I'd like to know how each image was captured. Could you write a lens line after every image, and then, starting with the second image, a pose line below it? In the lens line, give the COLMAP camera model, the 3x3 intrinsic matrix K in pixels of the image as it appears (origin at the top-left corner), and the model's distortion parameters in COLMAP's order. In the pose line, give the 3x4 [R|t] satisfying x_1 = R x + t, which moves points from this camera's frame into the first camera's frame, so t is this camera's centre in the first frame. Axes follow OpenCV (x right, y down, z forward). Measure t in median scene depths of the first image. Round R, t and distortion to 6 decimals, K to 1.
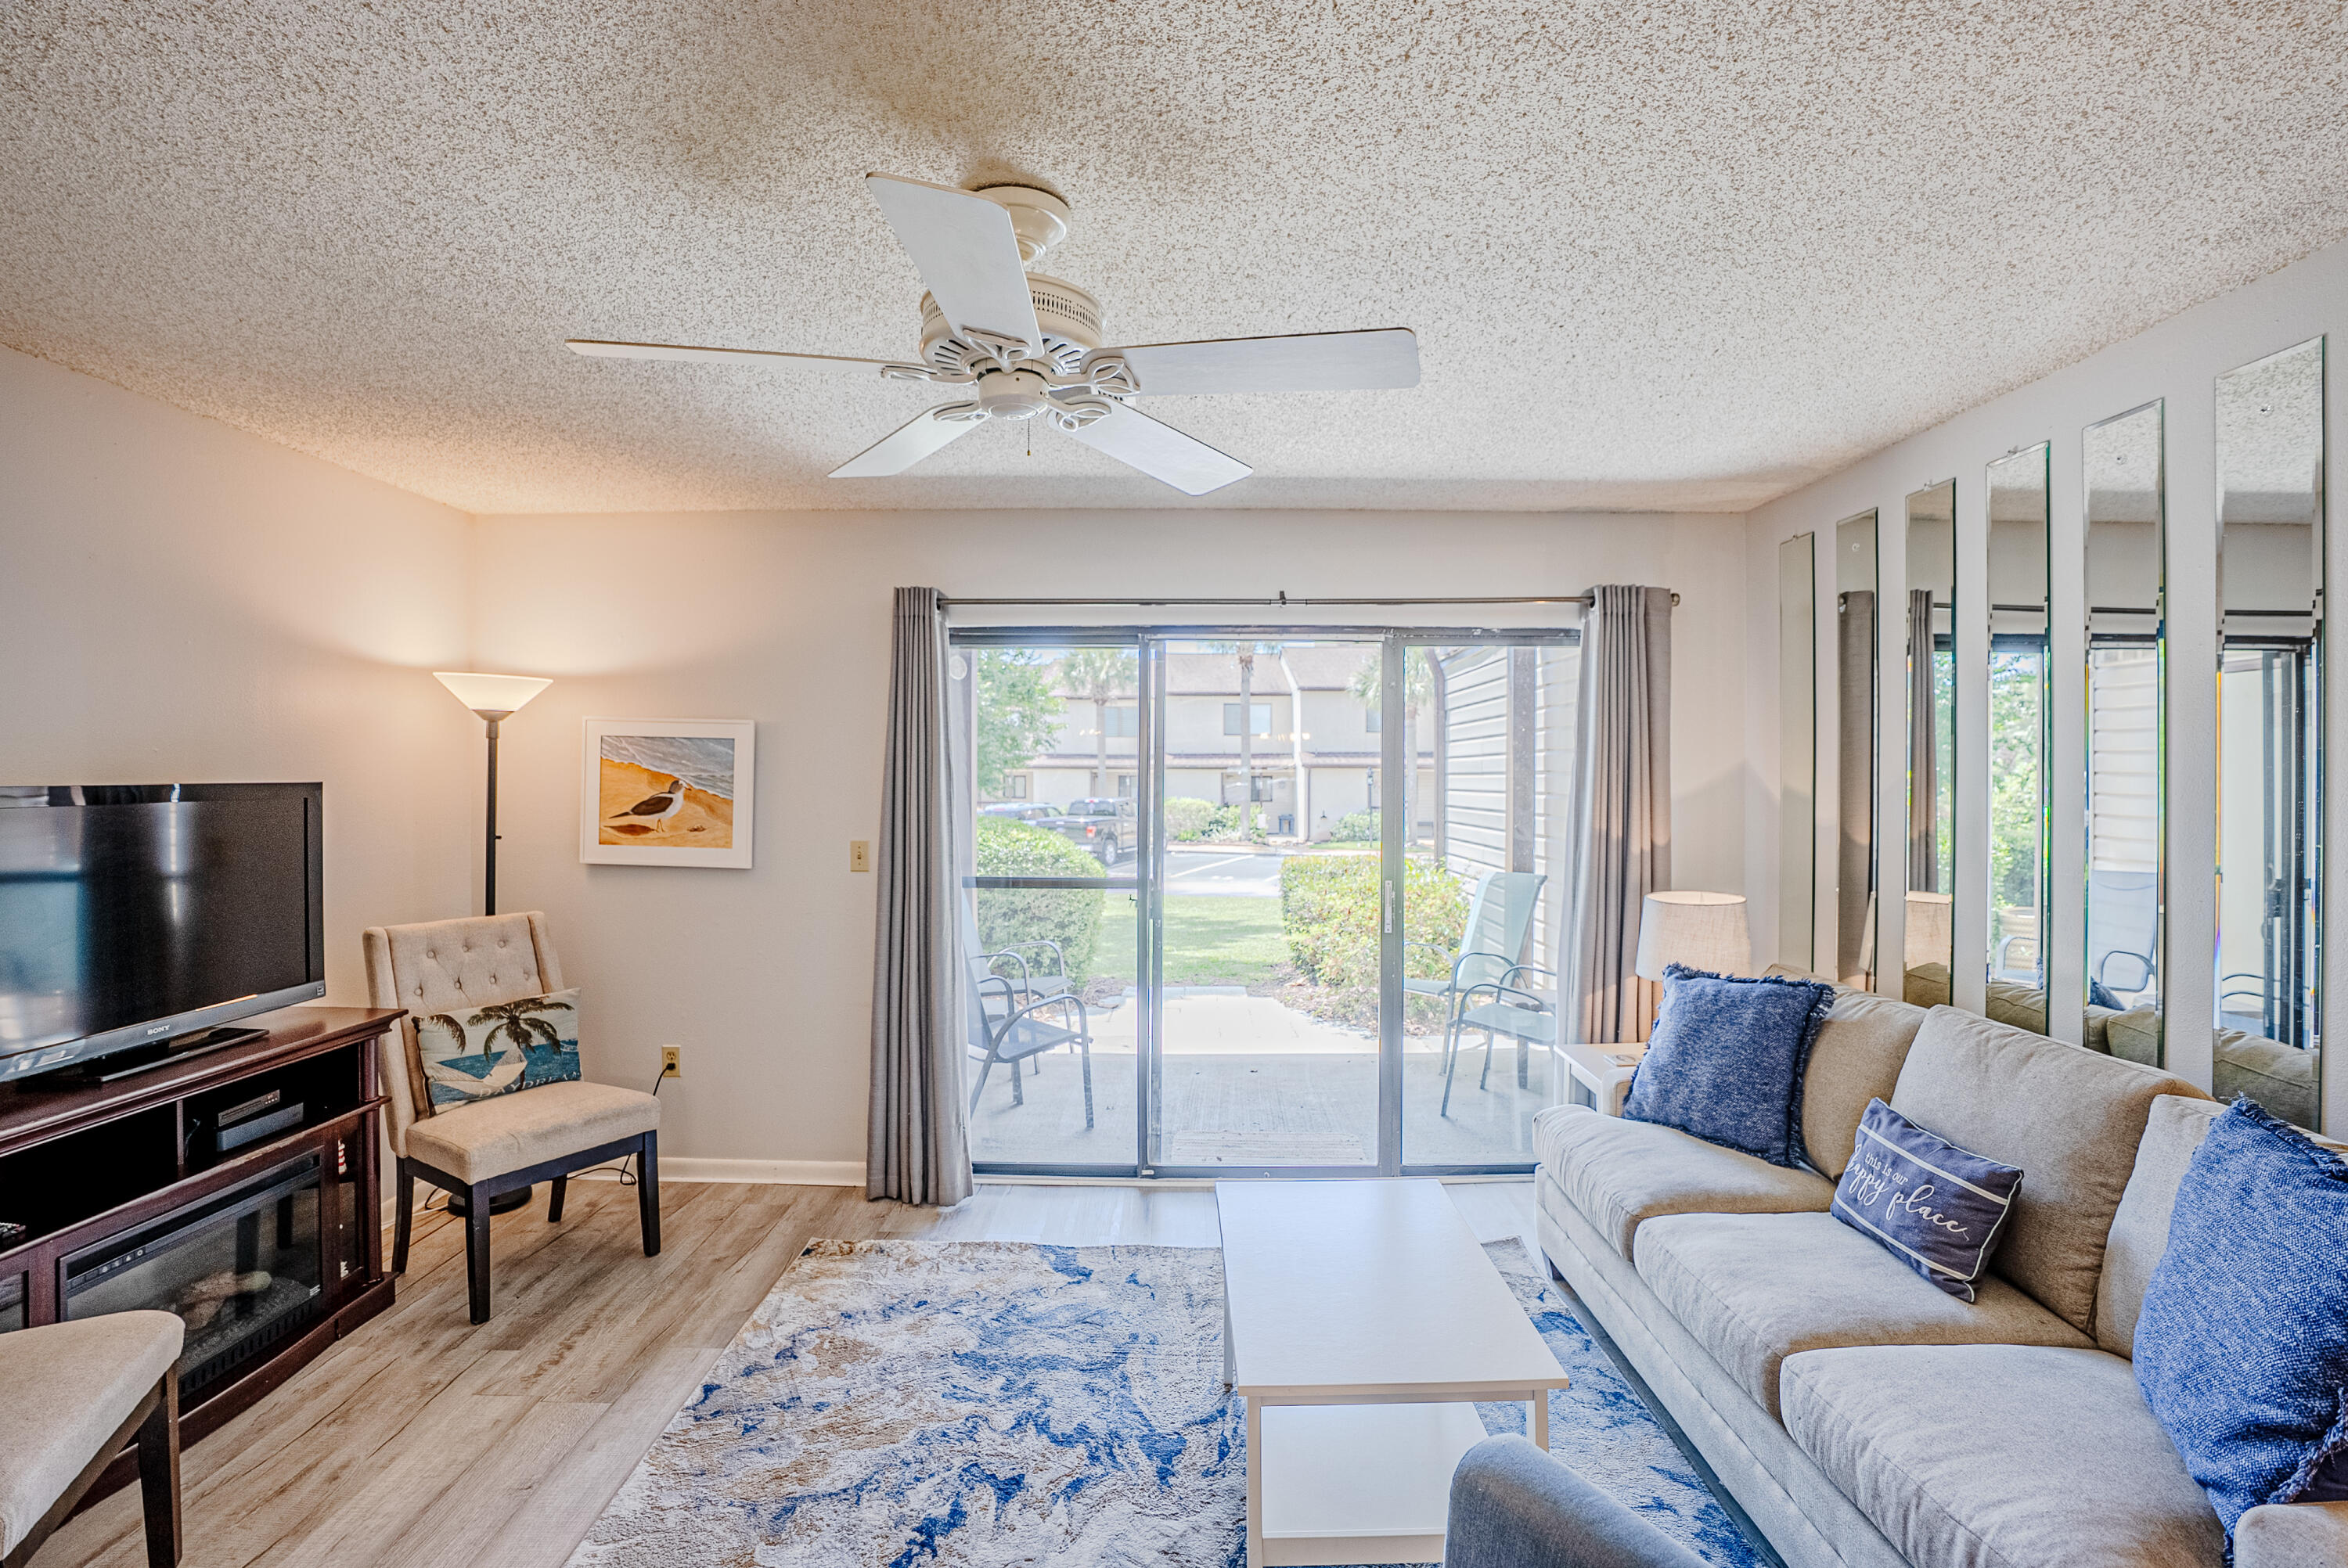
lens RADIAL K [[1106.3, 0, 1189.8], [0, 1106.3, 765.7], [0, 0, 1]] dist [-0.061373, 0.019642]
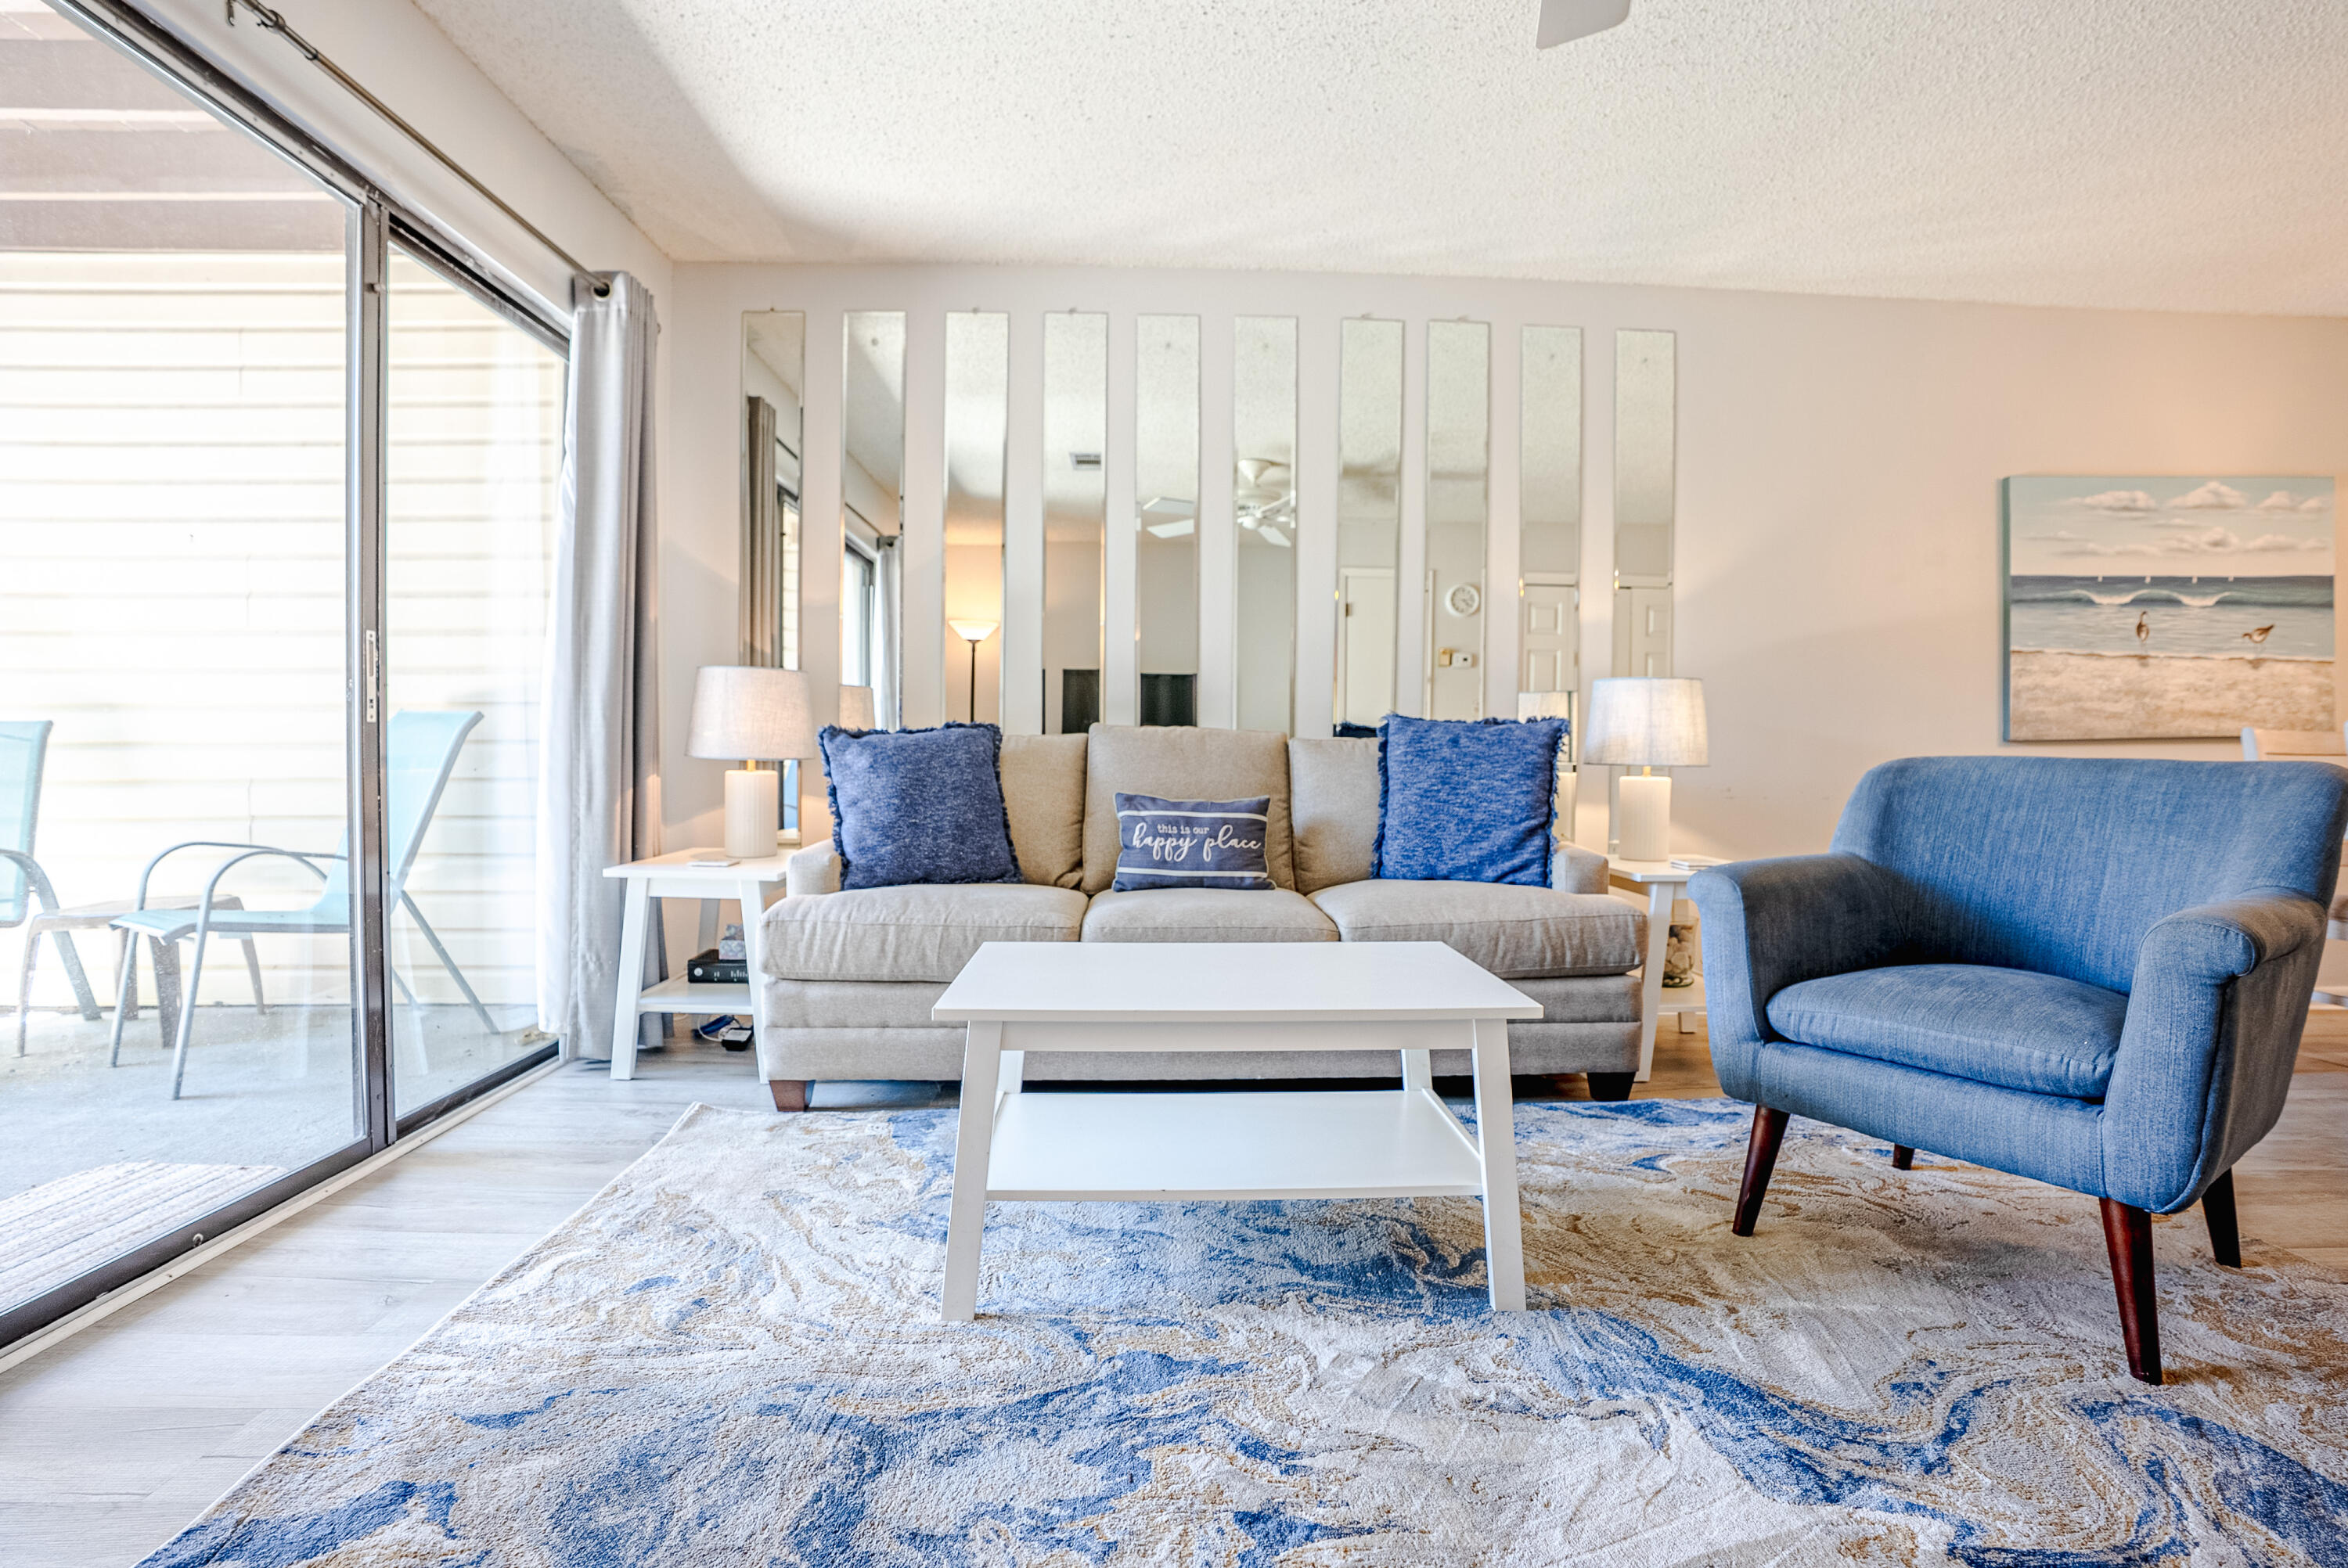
lens RADIAL K [[1106.3, 0, 1191.3], [0, 1106.3, 784.4], [0, 0, 1]] dist [-0.061373, 0.019642]
pose [[-0.034433, -0.024967, 0.999095, -0.409111], [-0.013174, 0.999612, 0.024526, 0.177007], [-0.999320, -0.012318, -0.034749, 0.640230]]
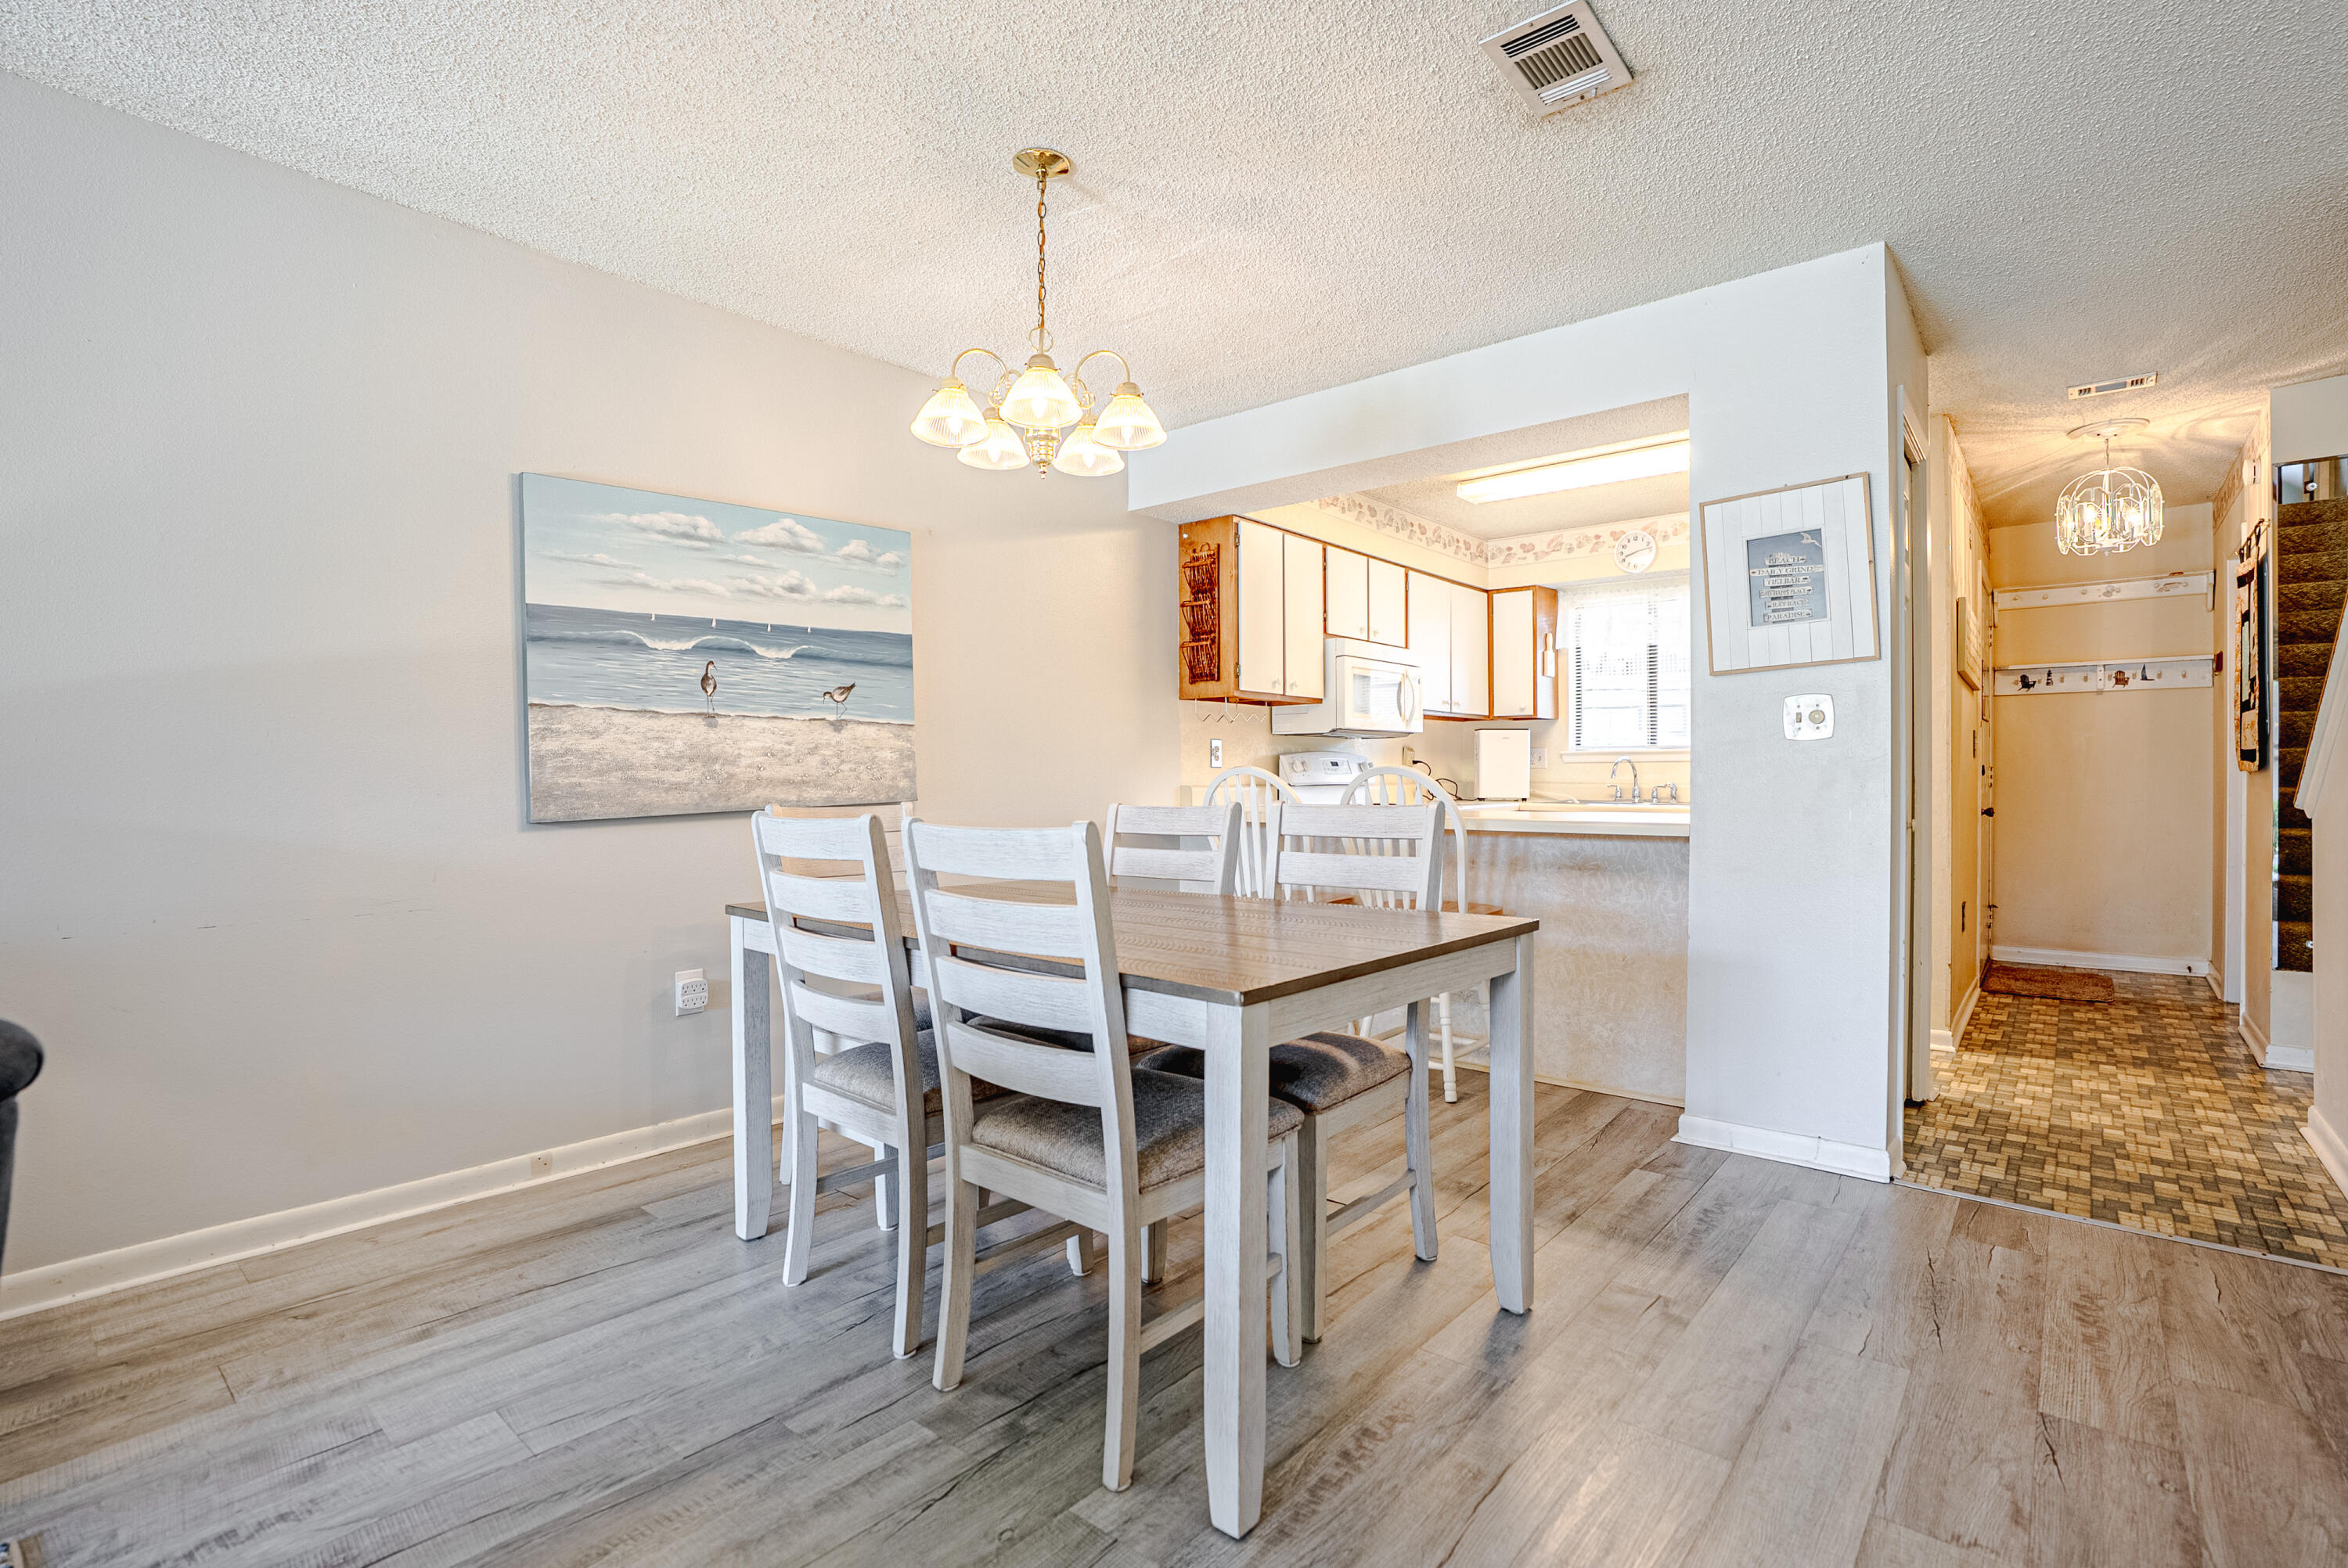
lens RADIAL K [[1106.3, 0, 1173.2], [0, 1106.3, 785.0], [0, 0, 1]] dist [-0.061373, 0.019642]
pose [[-0.761559, -0.002977, 0.648089, -0.271924], [0.000272, 0.999988, 0.004913, 0.121255], [-0.648096, 0.003918, -0.761549, 0.141053]]
